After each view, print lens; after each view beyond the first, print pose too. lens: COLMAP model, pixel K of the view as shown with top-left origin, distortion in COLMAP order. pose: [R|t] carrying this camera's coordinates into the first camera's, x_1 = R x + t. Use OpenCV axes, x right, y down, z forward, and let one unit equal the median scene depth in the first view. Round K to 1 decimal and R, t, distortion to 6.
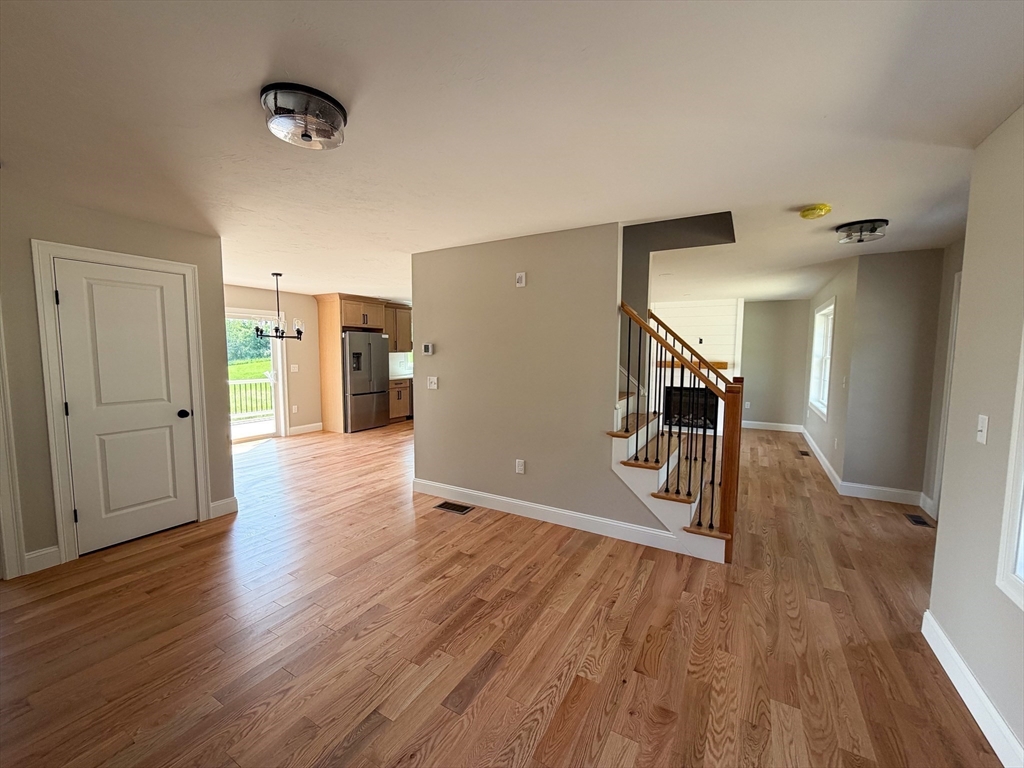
lens RADIAL K [[413.0, 0, 514.6], [0, 413.0, 384.6], [0, 0, 1]] dist [-0.002695, 0.000238]
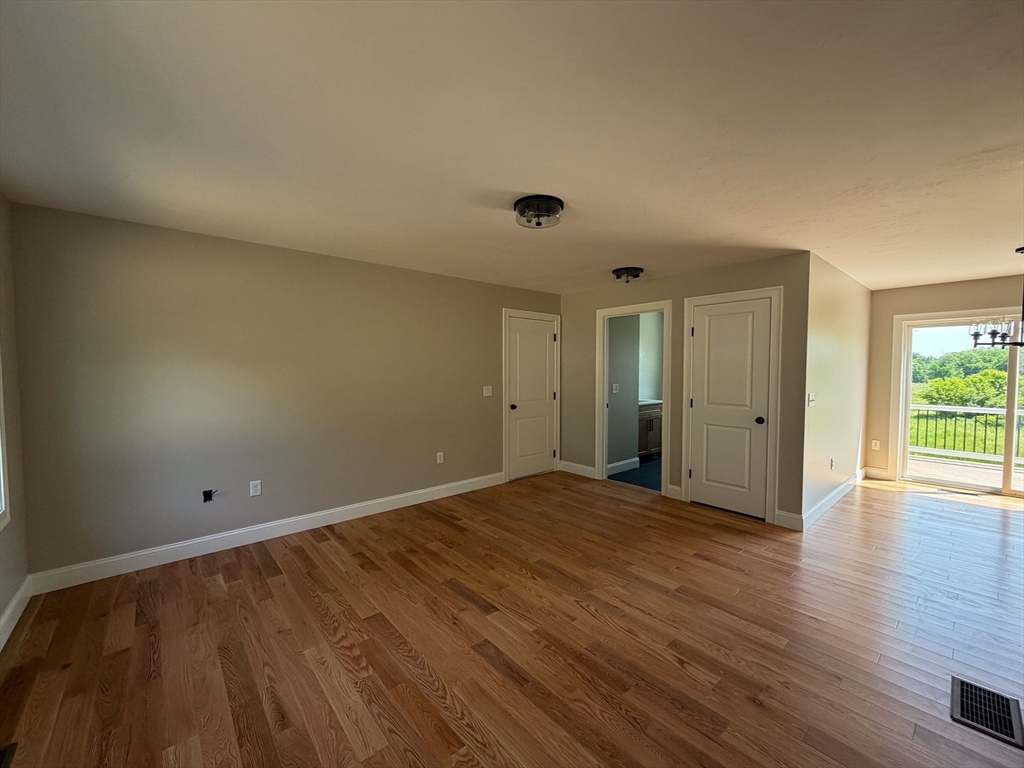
lens RADIAL K [[413.0, 0, 514.6], [0, 413.0, 384.6], [0, 0, 1]] dist [-0.002695, 0.000238]
pose [[-0.331359, 0.031643, -0.942974, 0.596845], [-0.076765, 0.995220, 0.060371, -0.053599], [0.940377, 0.092392, -0.327346, 0.881313]]
